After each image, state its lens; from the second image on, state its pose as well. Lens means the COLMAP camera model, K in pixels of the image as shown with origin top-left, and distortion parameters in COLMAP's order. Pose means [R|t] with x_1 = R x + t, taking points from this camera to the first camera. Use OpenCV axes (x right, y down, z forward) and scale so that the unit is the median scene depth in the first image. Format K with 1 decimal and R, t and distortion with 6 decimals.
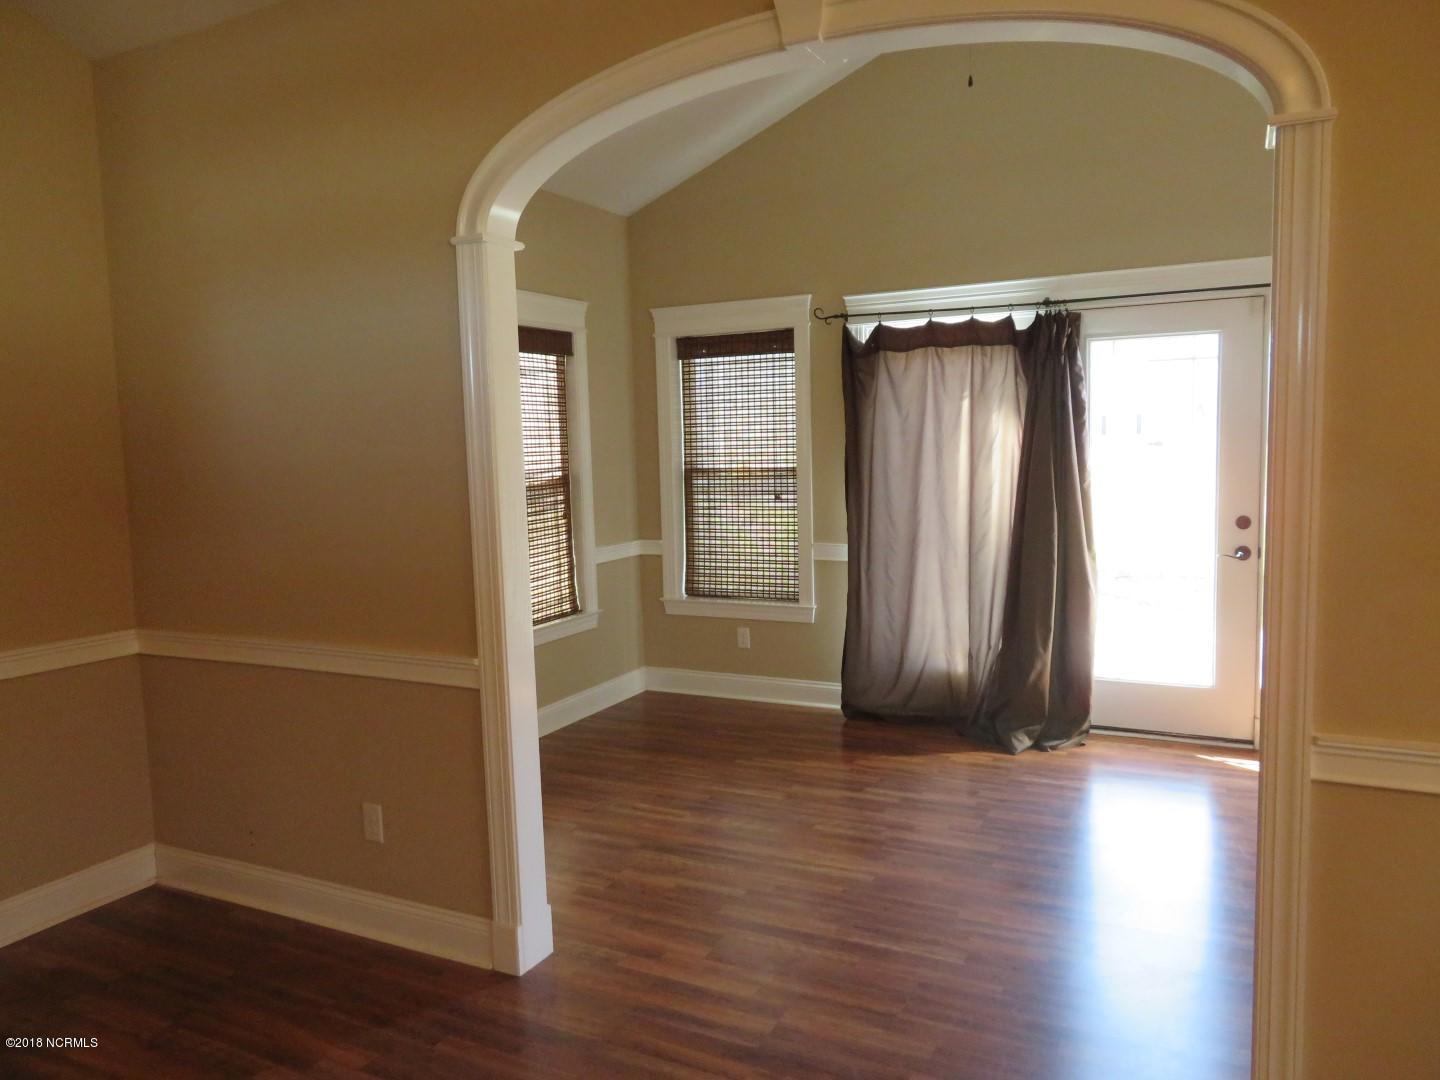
lens RADIAL K [[1027.3, 0, 722.8], [0, 1027.3, 540.2], [0, 0, 1]] dist [0.003883, -0.015151]
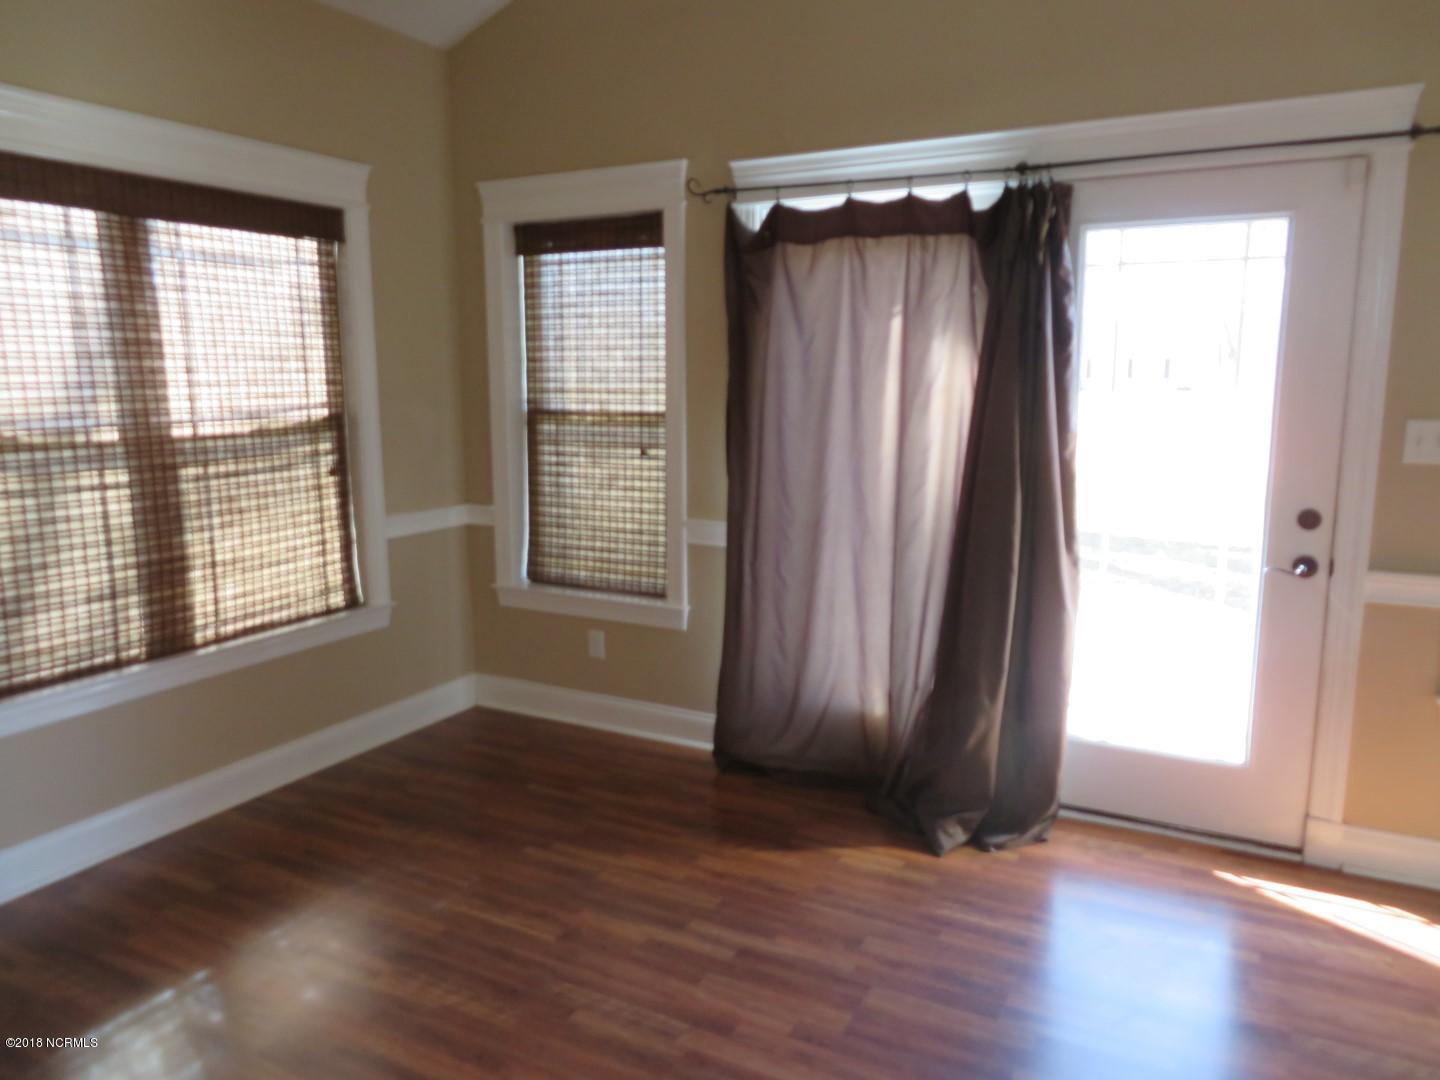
lens RADIAL K [[1027.3, 0, 720.7], [0, 1027.3, 540.0], [0, 0, 1]] dist [0.003883, -0.015151]
pose [[0.999414, 0.028771, -0.018536, 0.132473], [-0.027537, 0.997590, 0.063688, -0.030710], [0.020324, -0.063140, 0.997798, 0.307084]]
